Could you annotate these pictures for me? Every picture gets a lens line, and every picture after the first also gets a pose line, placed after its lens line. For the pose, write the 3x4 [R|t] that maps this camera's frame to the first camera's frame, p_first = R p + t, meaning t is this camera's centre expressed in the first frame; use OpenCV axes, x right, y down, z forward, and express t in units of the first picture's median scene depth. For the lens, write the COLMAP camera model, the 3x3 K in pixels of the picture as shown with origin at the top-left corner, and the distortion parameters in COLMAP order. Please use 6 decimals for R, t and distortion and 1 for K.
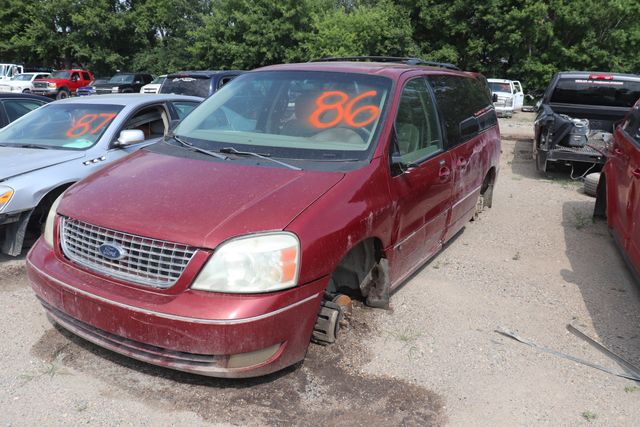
lens RADIAL K [[548.3, 0, 320.0], [0, 548.3, 213.5], [0, 0, 1]] dist [-0.188214, 0.204665]
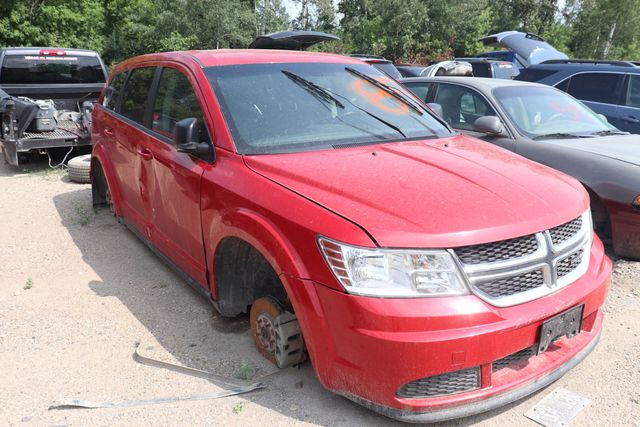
lens RADIAL K [[548.3, 0, 320.0], [0, 548.3, 213.5], [0, 0, 1]] dist [-0.188214, 0.204665]
pose [[0.574006, -0.234440, 0.784573, 0.018940], [0.204852, 0.968785, 0.139612, -0.022601], [-0.792813, 0.080583, 0.604114, 0.111530]]
